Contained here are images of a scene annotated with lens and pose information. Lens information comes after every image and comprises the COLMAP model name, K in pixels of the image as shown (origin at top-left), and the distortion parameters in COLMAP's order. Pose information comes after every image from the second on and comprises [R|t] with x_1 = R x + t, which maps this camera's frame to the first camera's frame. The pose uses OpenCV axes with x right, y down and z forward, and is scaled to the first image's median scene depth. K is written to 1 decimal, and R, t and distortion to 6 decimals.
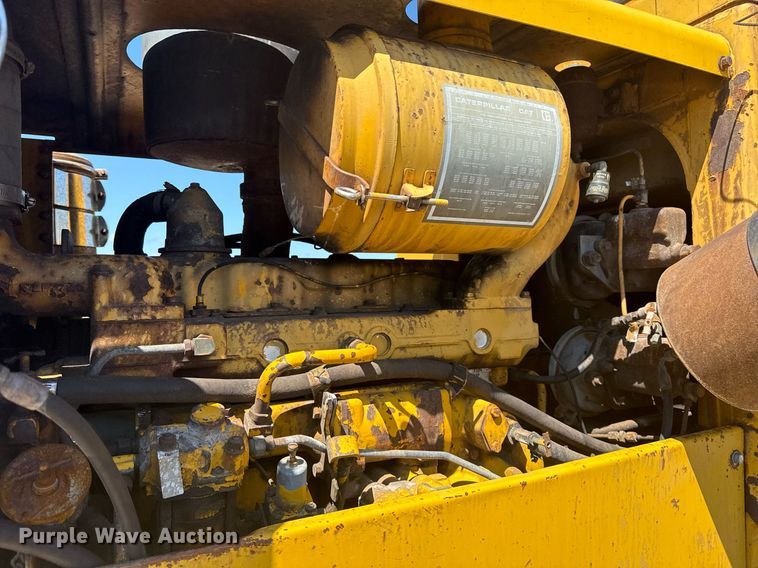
lens RADIAL K [[519.0, 0, 379.0], [0, 519.0, 284.0], [0, 0, 1]] dist [0.043297, -0.003833]
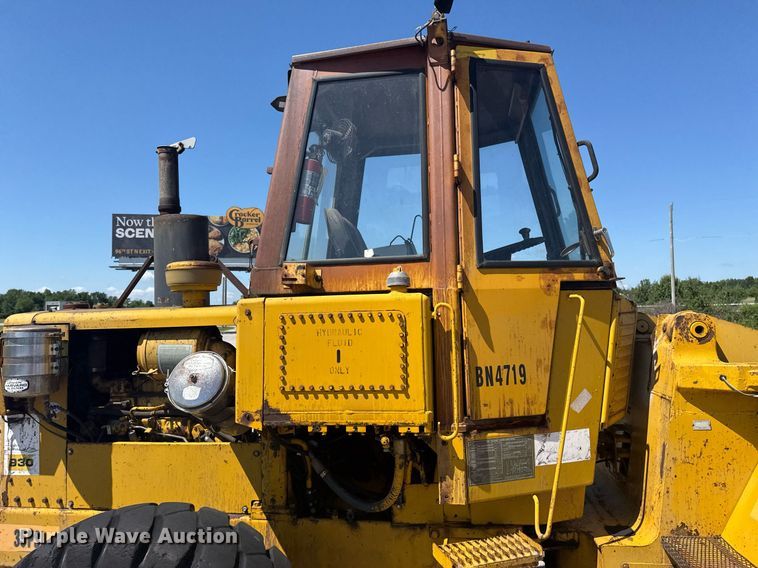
lens RADIAL K [[519.0, 0, 379.0], [0, 519.0, 284.0], [0, 0, 1]] dist [0.043297, -0.003833]
pose [[0.829919, -0.035828, -0.556732, 3.284071], [0.025390, 0.999327, -0.026462, -0.596564], [0.557306, 0.007826, 0.830270, -1.238466]]
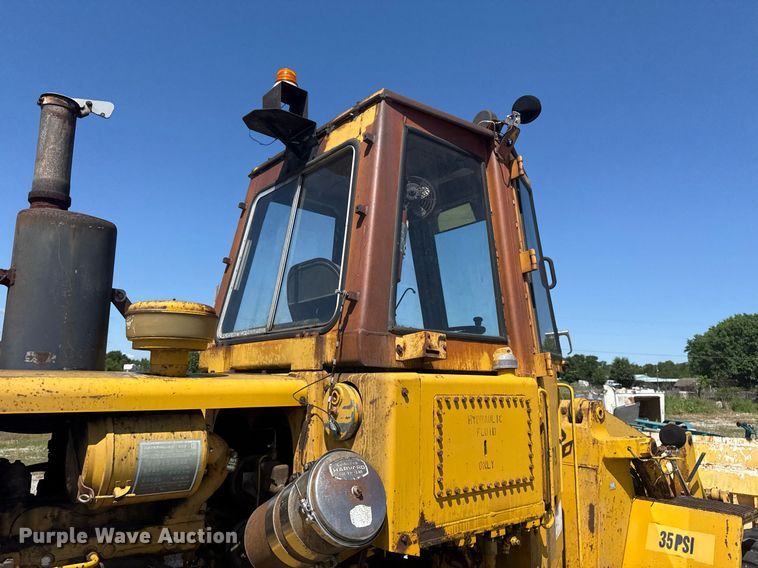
lens RADIAL K [[541.4, 0, 379.0], [0, 541.4, 284.0], [0, 0, 1]] dist [0.001053, -0.003850]
pose [[0.970615, 0.072613, 0.229420, 0.470084], [-0.036029, 0.986491, -0.159802, -0.615690], [-0.237925, 0.146840, 0.960120, -1.432381]]
